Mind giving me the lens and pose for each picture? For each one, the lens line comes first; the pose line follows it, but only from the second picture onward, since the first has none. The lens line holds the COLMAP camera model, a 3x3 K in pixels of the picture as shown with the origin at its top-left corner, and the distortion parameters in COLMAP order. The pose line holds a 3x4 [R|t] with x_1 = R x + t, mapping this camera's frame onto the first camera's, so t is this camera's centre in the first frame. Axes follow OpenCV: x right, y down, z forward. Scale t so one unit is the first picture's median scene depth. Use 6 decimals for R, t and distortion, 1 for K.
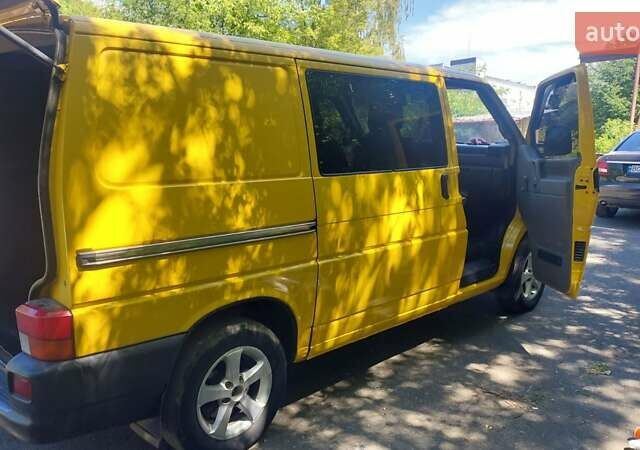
lens RADIAL K [[575.0, 0, 330.8], [0, 575.0, 231.0], [0, 0, 1]] dist [0.097738, -0.097360]
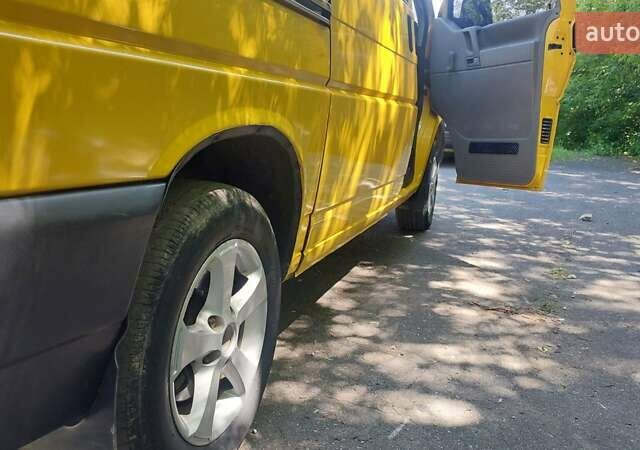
lens RADIAL K [[575.0, 0, 330.8], [0, 575.0, 231.0], [0, 0, 1]] dist [0.097738, -0.097360]
pose [[0.900308, -0.051795, 0.432161, -0.248678], [0.033386, 0.998187, 0.050082, 0.151062], [-0.433971, -0.030661, 0.900405, 0.481650]]
